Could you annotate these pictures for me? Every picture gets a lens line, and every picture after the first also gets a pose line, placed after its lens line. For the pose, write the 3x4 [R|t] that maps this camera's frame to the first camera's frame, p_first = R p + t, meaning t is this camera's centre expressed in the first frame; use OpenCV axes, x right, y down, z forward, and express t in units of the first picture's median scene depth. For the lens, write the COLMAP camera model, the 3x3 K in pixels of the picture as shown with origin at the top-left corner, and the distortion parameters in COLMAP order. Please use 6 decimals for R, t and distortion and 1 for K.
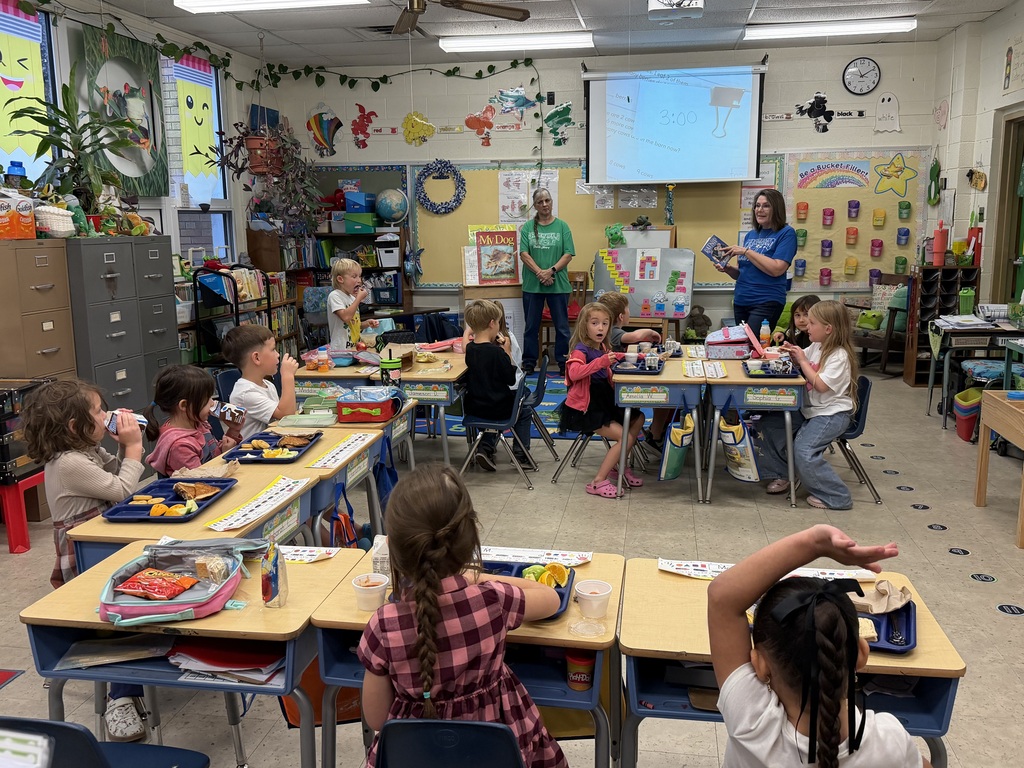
lens RADIAL K [[939.9, 0, 523.1], [0, 939.9, 361.8], [0, 0, 1]] dist [0.050419, -0.020419]
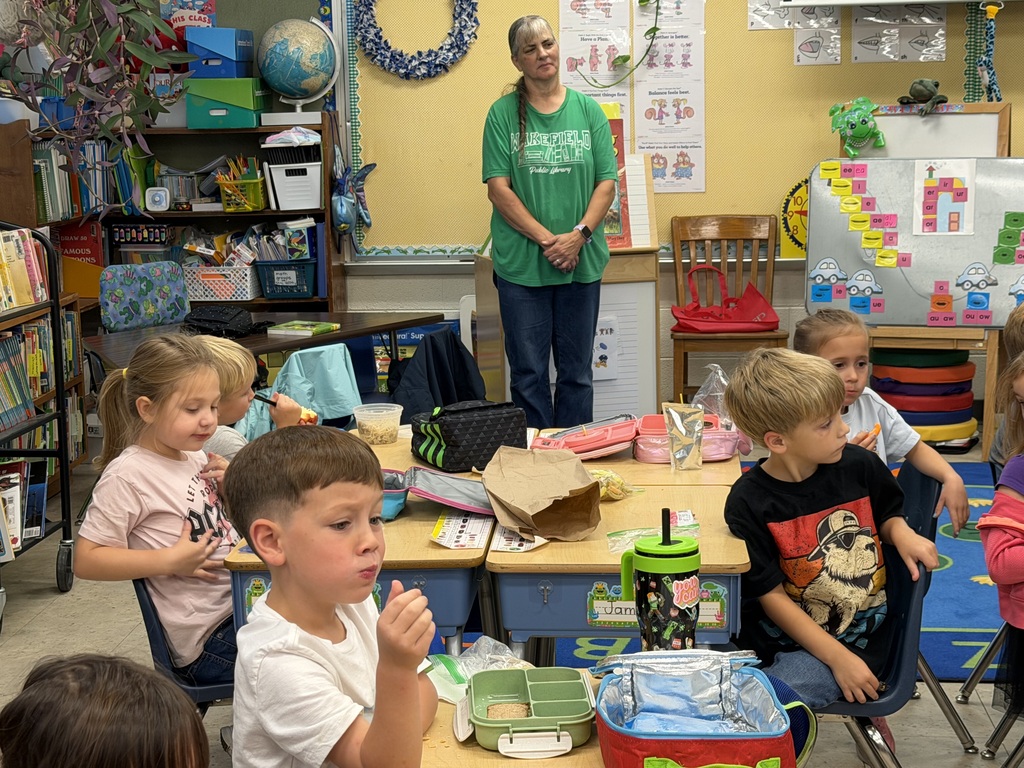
lens RADIAL K [[1832.4, 0, 532.8], [0, 1832.4, 407.5], [0, 0, 1]] dist [0.100632, 0.000000]
pose [[0.995576, -0.022773, 0.091158, -0.115406], [0.020669, 0.999499, 0.023959, -0.031829], [-0.091658, -0.021969, 0.995548, 0.192270]]
